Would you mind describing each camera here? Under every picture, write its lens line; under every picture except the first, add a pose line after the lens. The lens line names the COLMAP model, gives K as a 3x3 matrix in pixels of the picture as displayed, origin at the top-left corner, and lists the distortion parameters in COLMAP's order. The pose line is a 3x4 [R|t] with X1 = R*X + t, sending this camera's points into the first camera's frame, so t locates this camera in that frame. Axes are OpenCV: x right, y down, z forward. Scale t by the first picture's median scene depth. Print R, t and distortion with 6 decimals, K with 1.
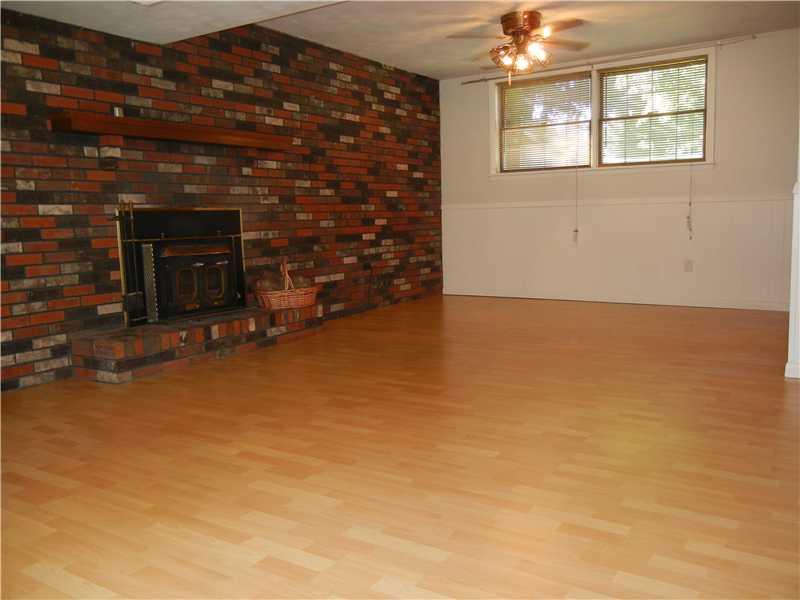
lens RADIAL K [[693.7, 0, 400.0], [0, 693.7, 300.0], [0, 0, 1]] dist [0.002227, 0.007762]
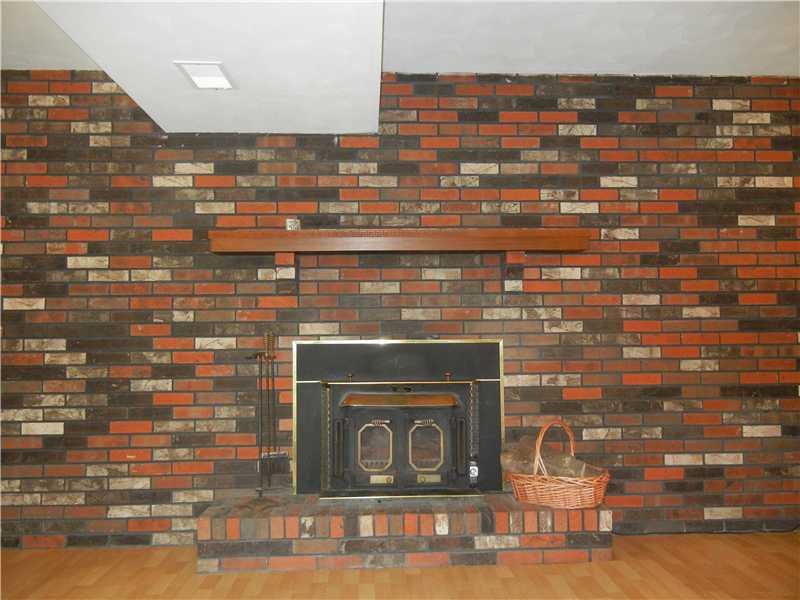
lens RADIAL K [[693.7, 0, 400.0], [0, 693.7, 300.0], [0, 0, 1]] dist [0.002227, 0.007762]
pose [[0.579338, -0.022228, -0.814784, 0.288851], [-0.103347, 0.989557, -0.100479, -0.100531], [0.808509, 0.142417, 0.570991, 0.572436]]
